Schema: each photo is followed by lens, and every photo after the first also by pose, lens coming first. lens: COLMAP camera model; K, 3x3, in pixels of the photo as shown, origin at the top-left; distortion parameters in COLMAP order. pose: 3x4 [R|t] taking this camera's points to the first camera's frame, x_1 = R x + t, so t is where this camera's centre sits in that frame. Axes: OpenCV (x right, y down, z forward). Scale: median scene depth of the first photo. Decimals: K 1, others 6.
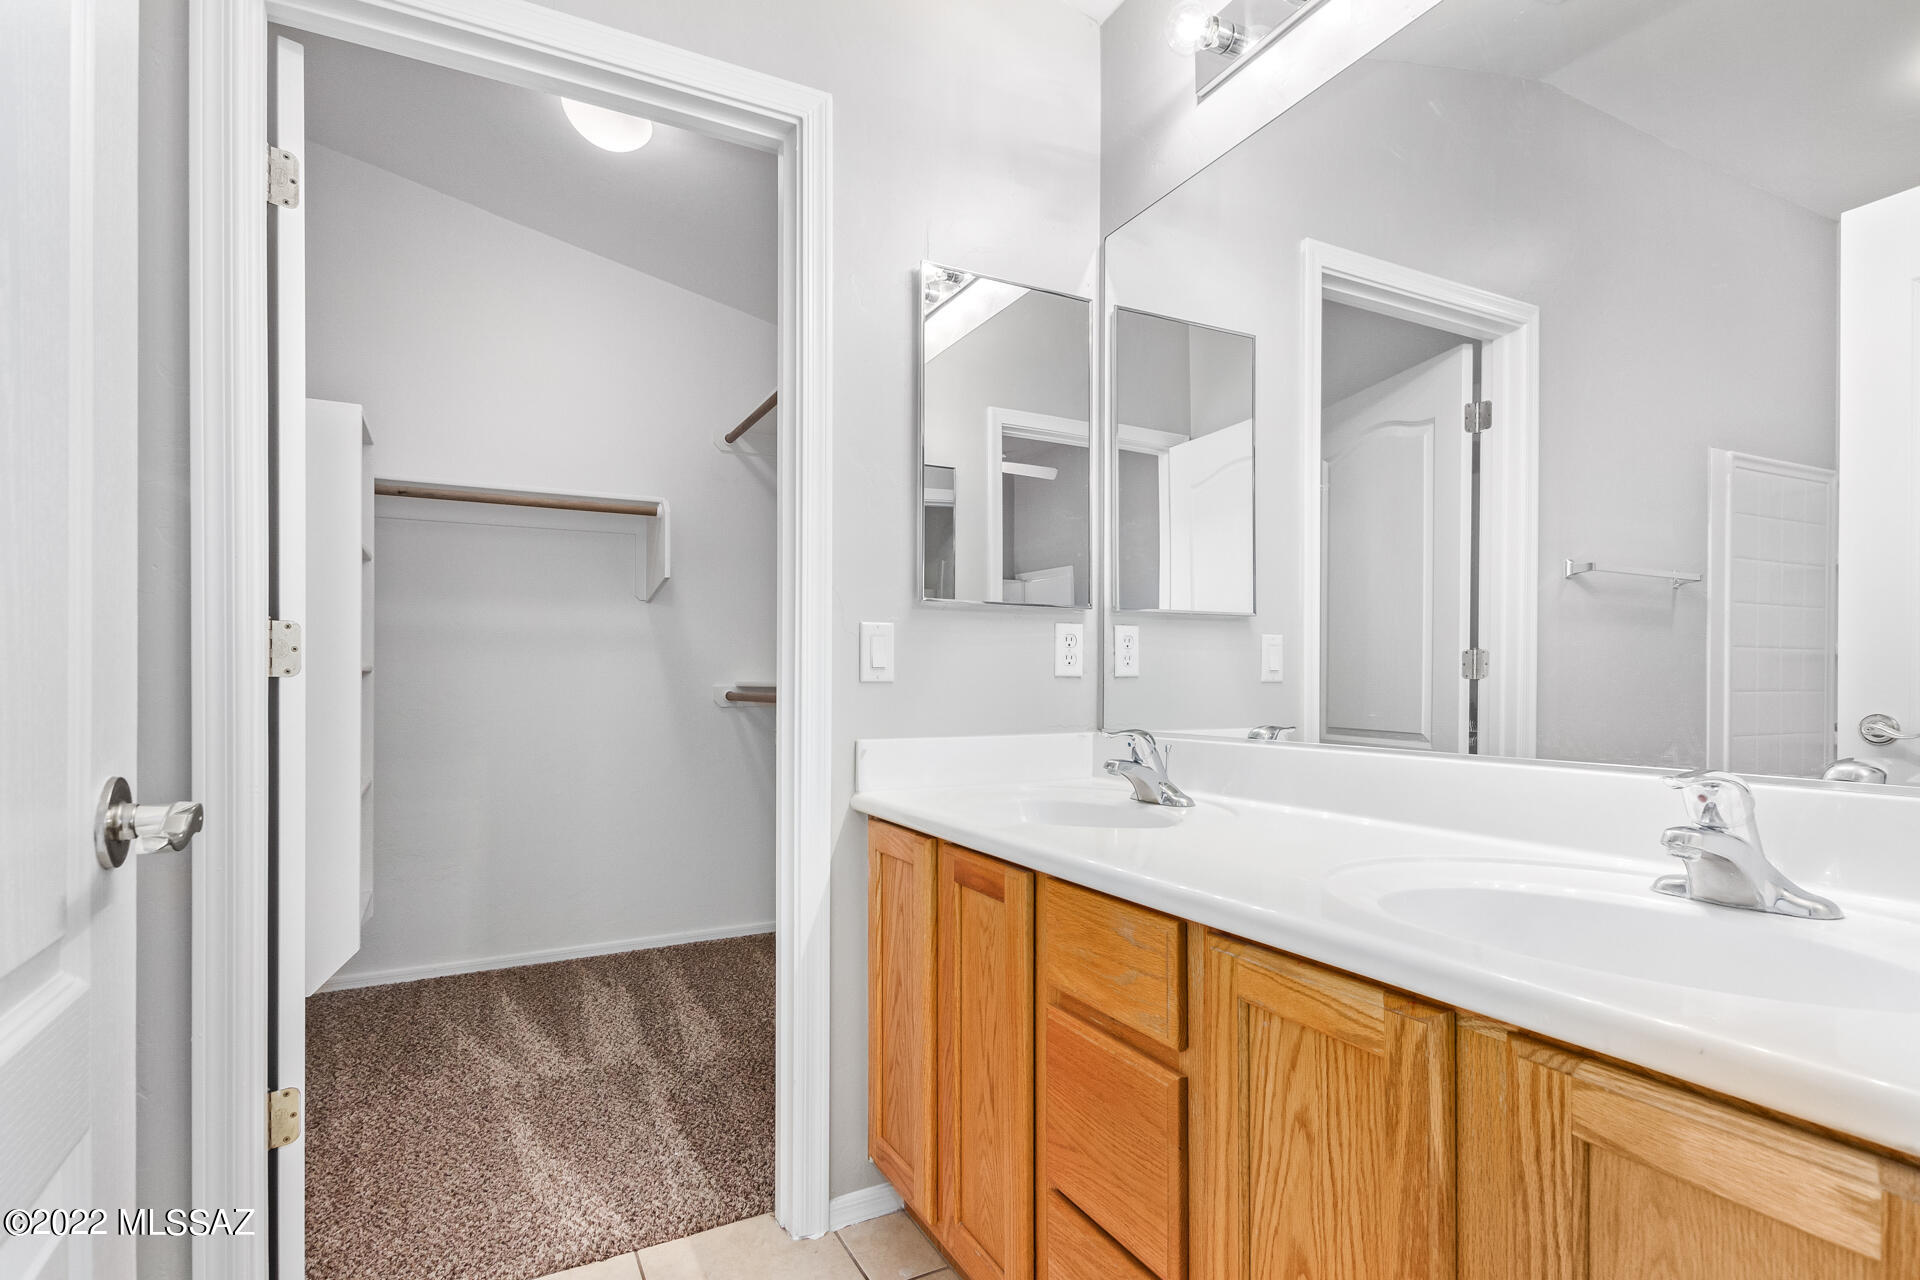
lens RADIAL K [[936.1, 0, 959.3], [0, 936.1, 665.9], [0, 0, 1]] dist [0.001917, -0.004335]
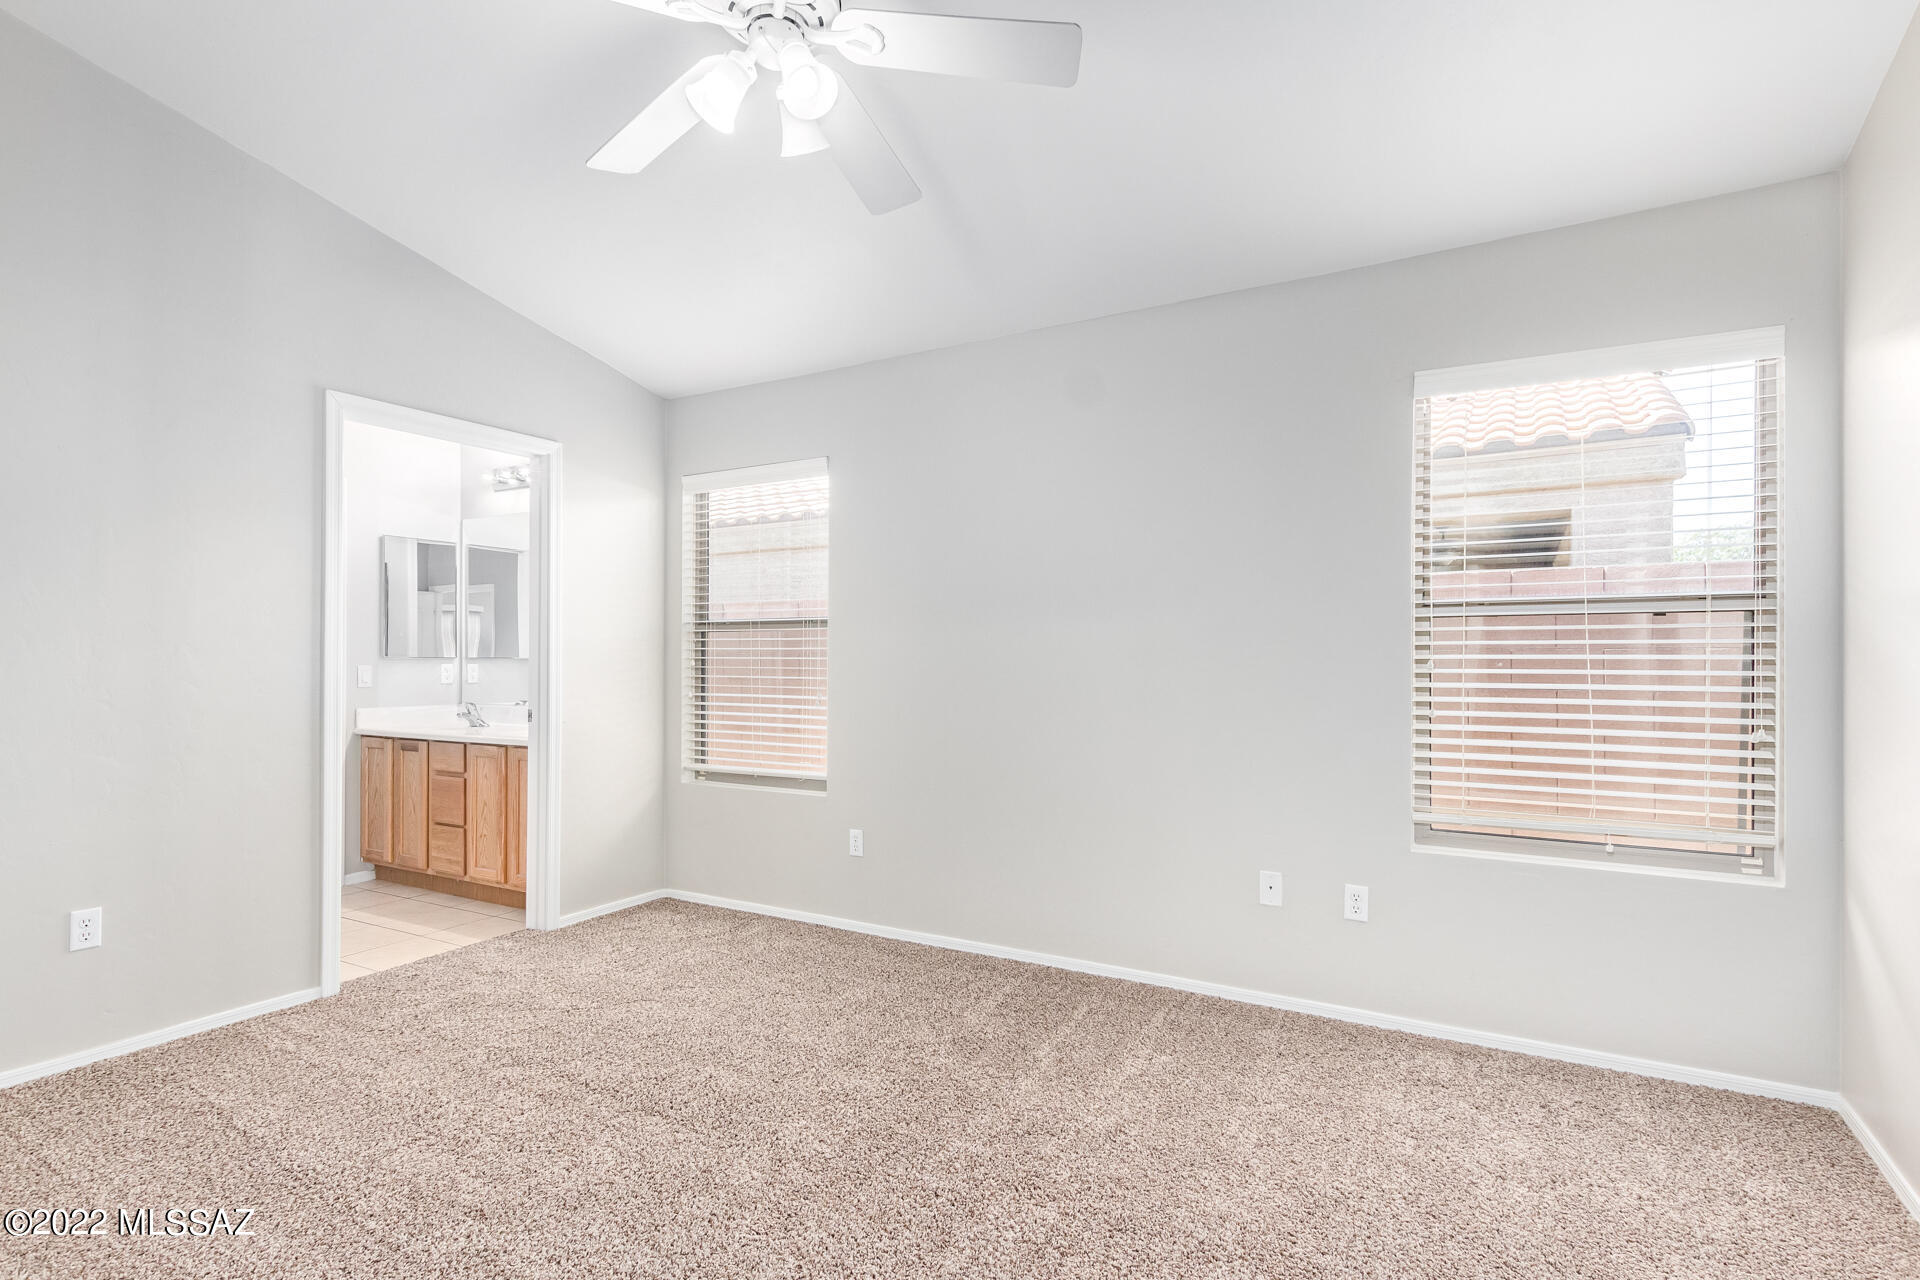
lens RADIAL K [[915.7, 0, 955.4], [0, 915.7, 667.2], [0, 0, 1]] dist [-0.000003, -0.000645]
pose [[0.837136, 0.001698, 0.546992, -0.113855], [-0.012138, 0.999807, 0.015474, -0.110642], [-0.546860, -0.019594, 0.836995, -2.338312]]
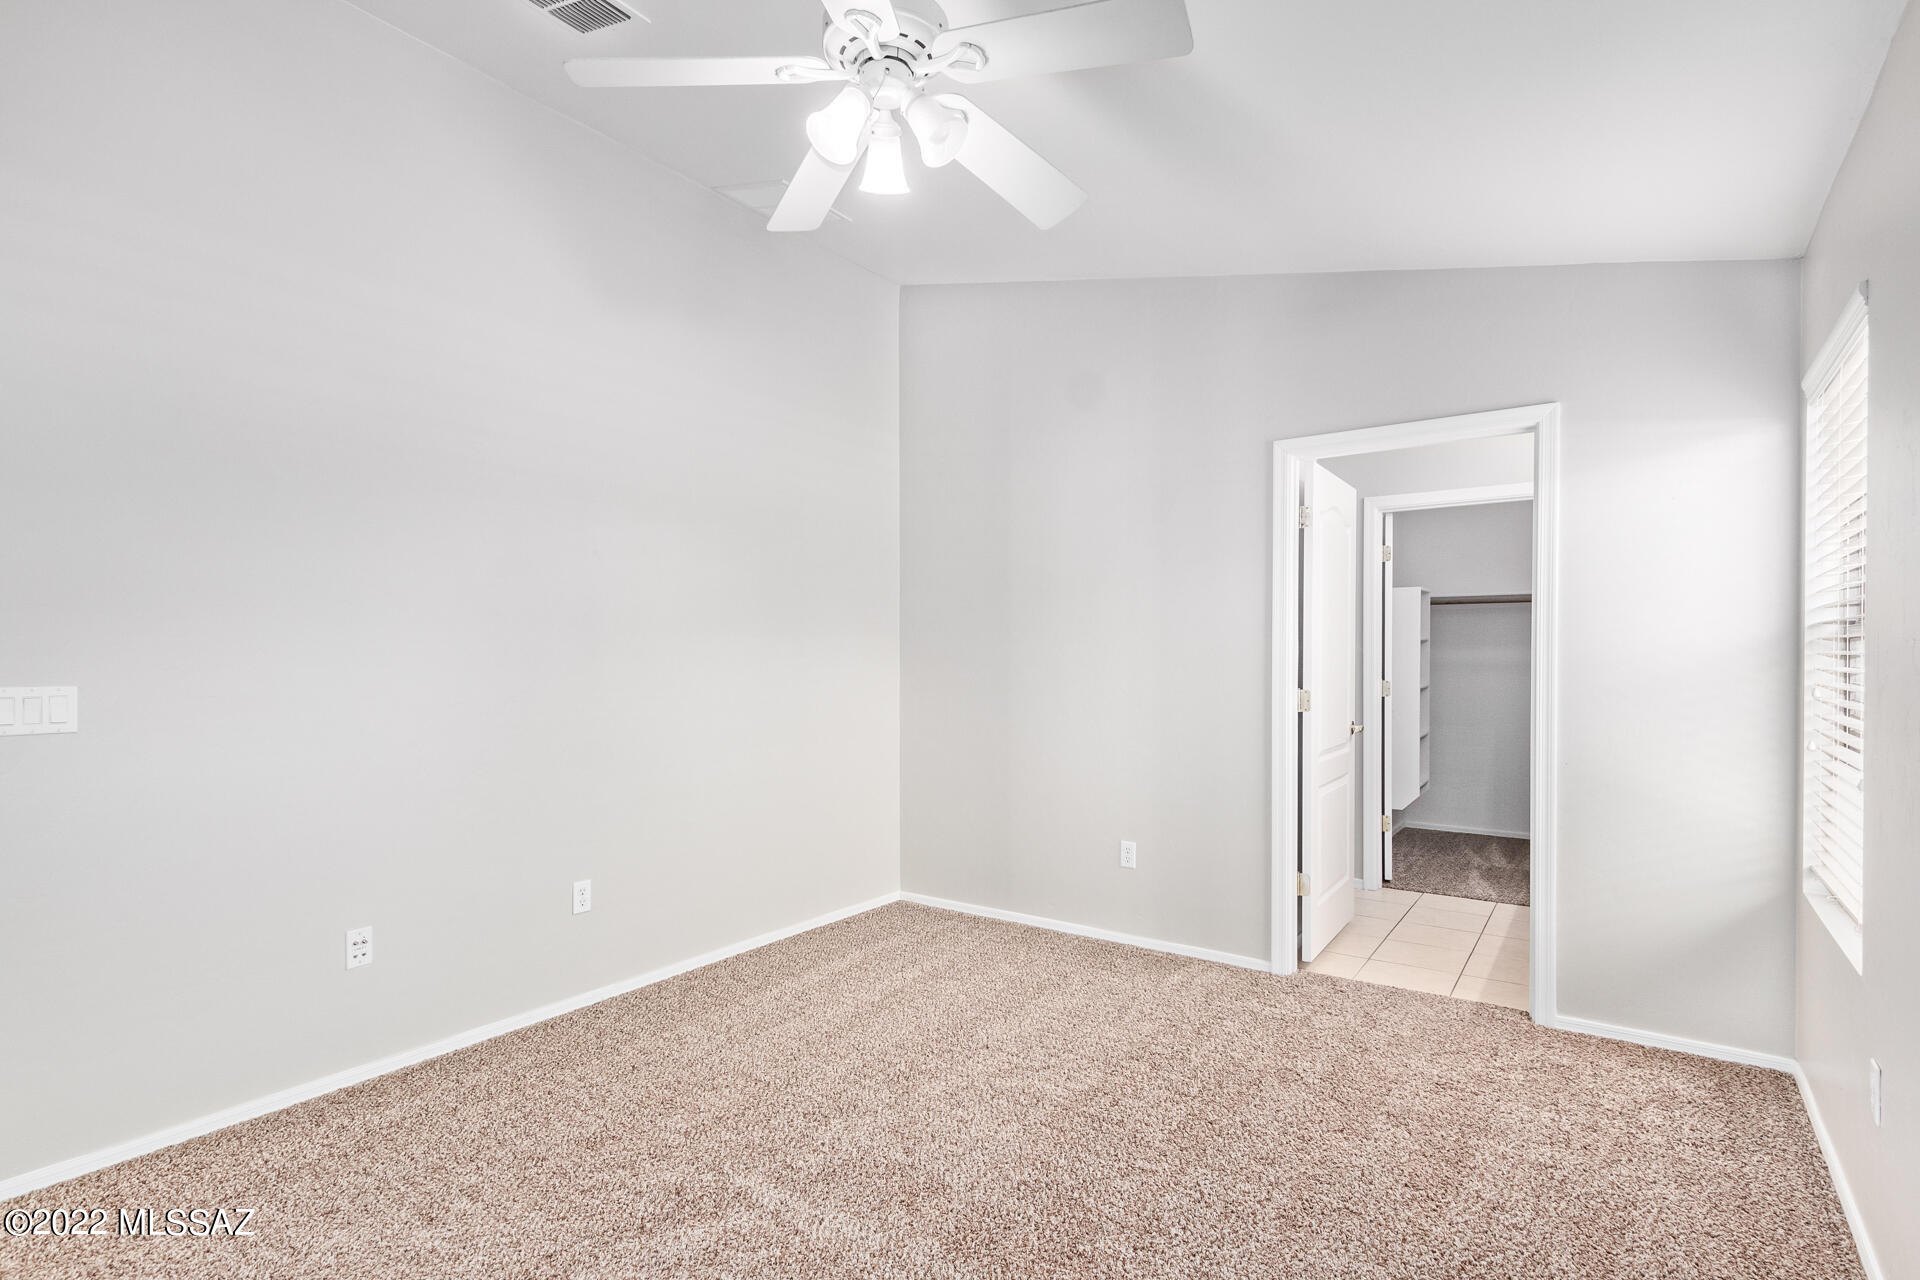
lens RADIAL K [[936.1, 0, 959.3], [0, 936.1, 665.9], [0, 0, 1]] dist [0.001917, -0.004335]
pose [[0.464758, 0.019137, -0.885231, 1.392377], [0.009211, 0.999608, 0.026446, -0.174415], [0.885390, -0.020445, 0.464399, -1.739096]]
